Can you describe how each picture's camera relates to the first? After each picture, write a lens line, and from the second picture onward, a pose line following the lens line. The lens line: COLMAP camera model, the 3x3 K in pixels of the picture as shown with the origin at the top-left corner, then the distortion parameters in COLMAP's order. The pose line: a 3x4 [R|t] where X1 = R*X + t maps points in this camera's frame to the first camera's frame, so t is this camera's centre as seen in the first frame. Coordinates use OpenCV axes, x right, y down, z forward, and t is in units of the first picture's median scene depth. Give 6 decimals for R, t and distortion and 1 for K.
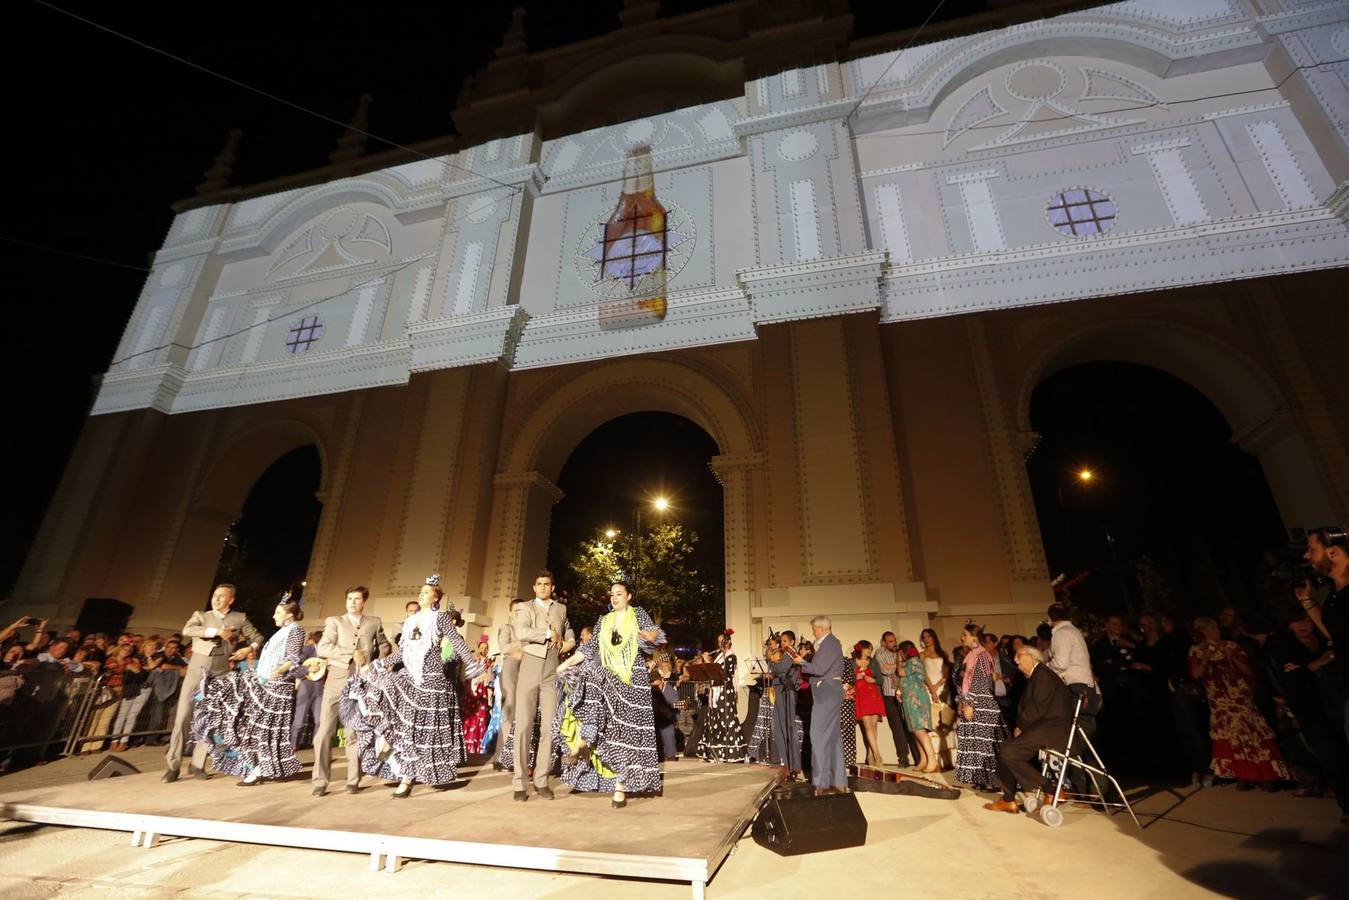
lens RADIAL K [[612.0, 0, 673.2], [0, 612.0, 448.8], [0, 0, 1]] dist [-0.051417, 0.015623]
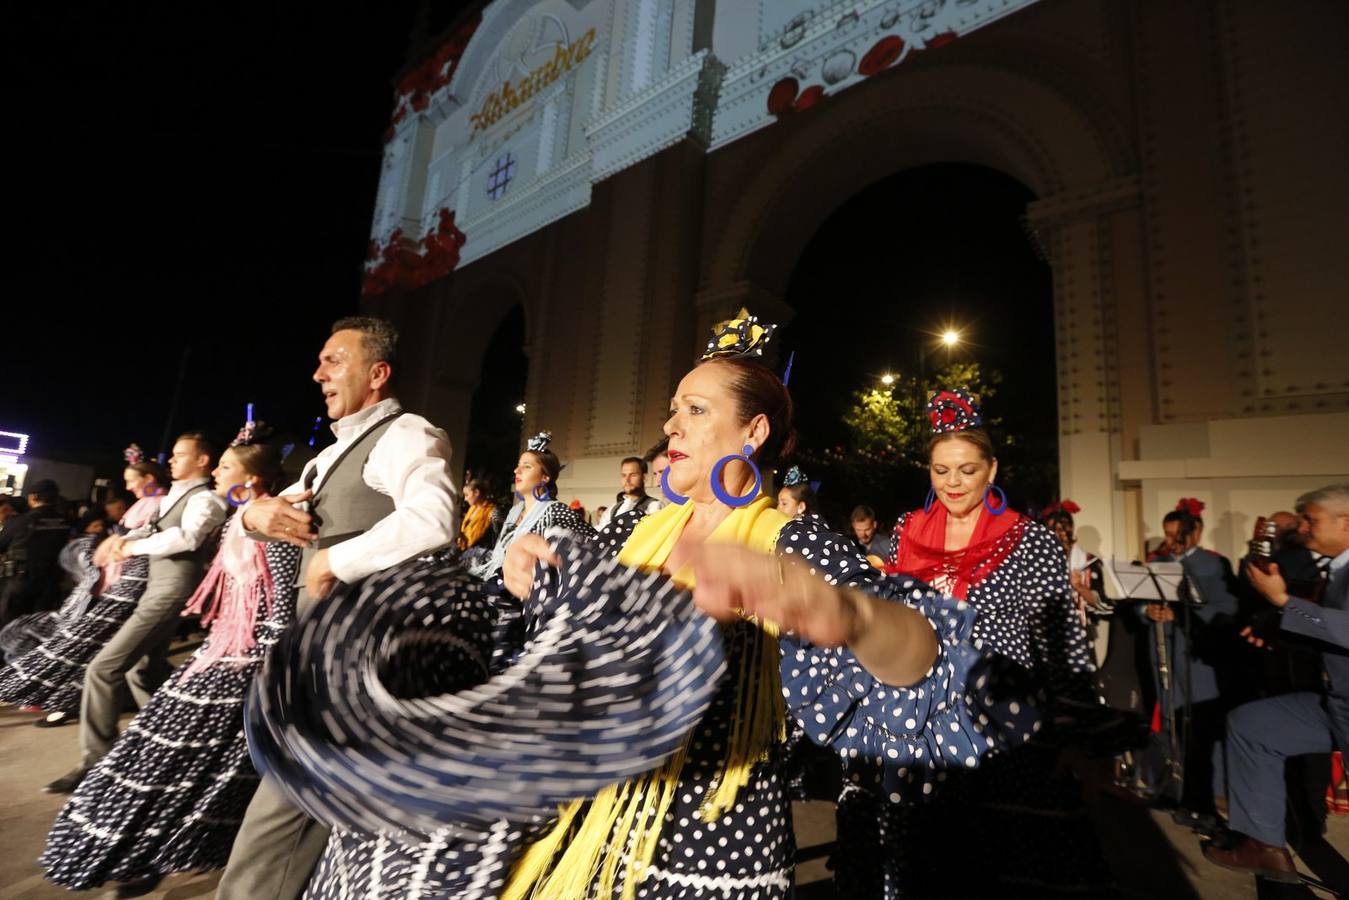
lens RADIAL K [[608.9, 0, 674.5], [0, 608.9, 450.0], [0, 0, 1]] dist [-0.053652, 0.021124]
pose [[0.895259, -0.023577, -0.444921, 0.009808], [0.124591, 0.972008, 0.199192, 0.076782], [0.427771, -0.233762, 0.873137, 0.296936]]
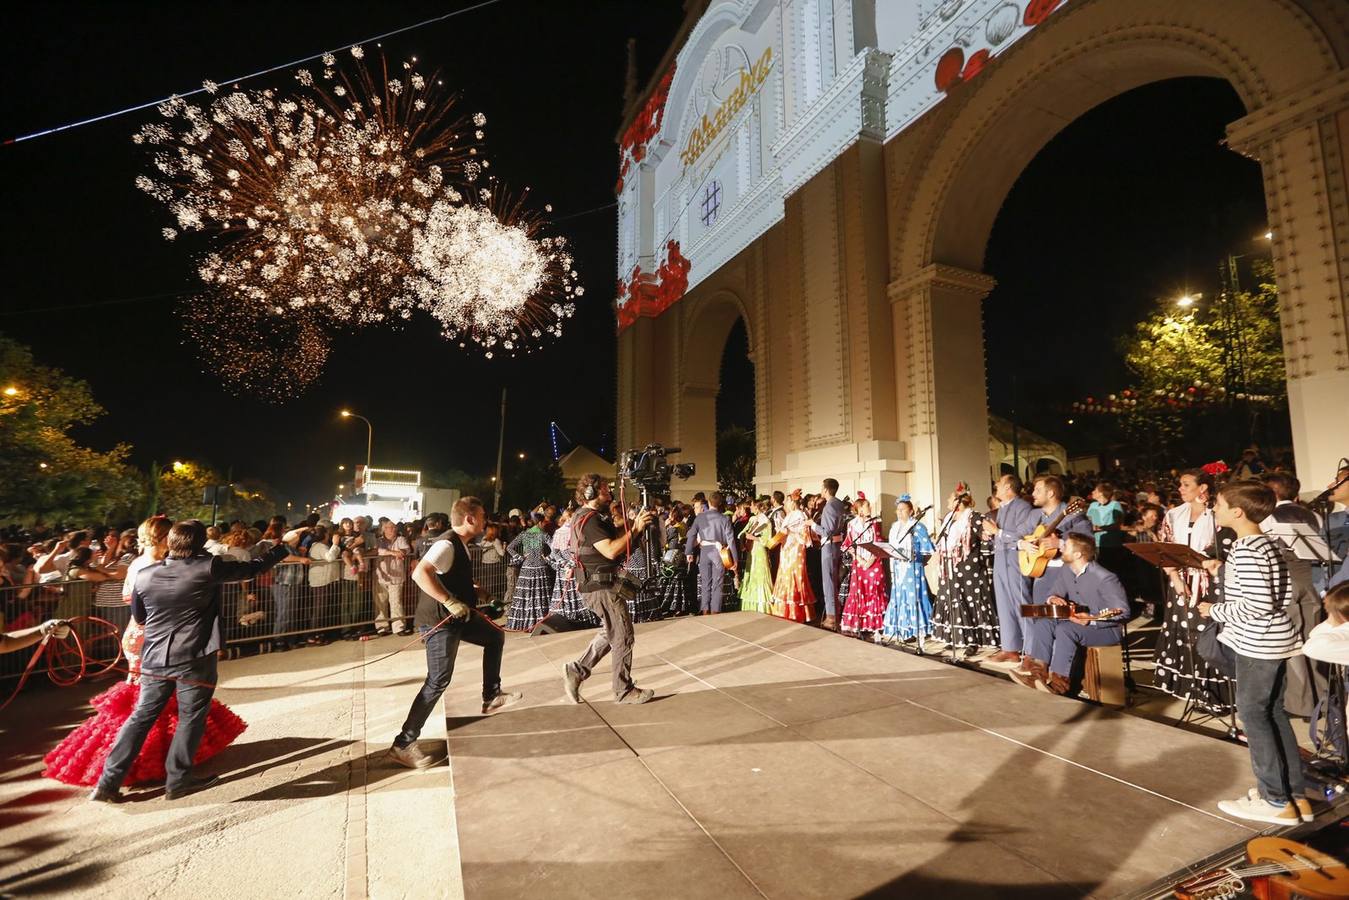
lens RADIAL K [[612.0, 0, 673.2], [0, 612.0, 448.8], [0, 0, 1]] dist [-0.051417, 0.015623]
pose [[0.618664, -0.098941, -0.779401, 0.122669], [0.318084, 0.938640, 0.133330, 0.048748], [0.718385, -0.330401, 0.612175, 0.255519]]
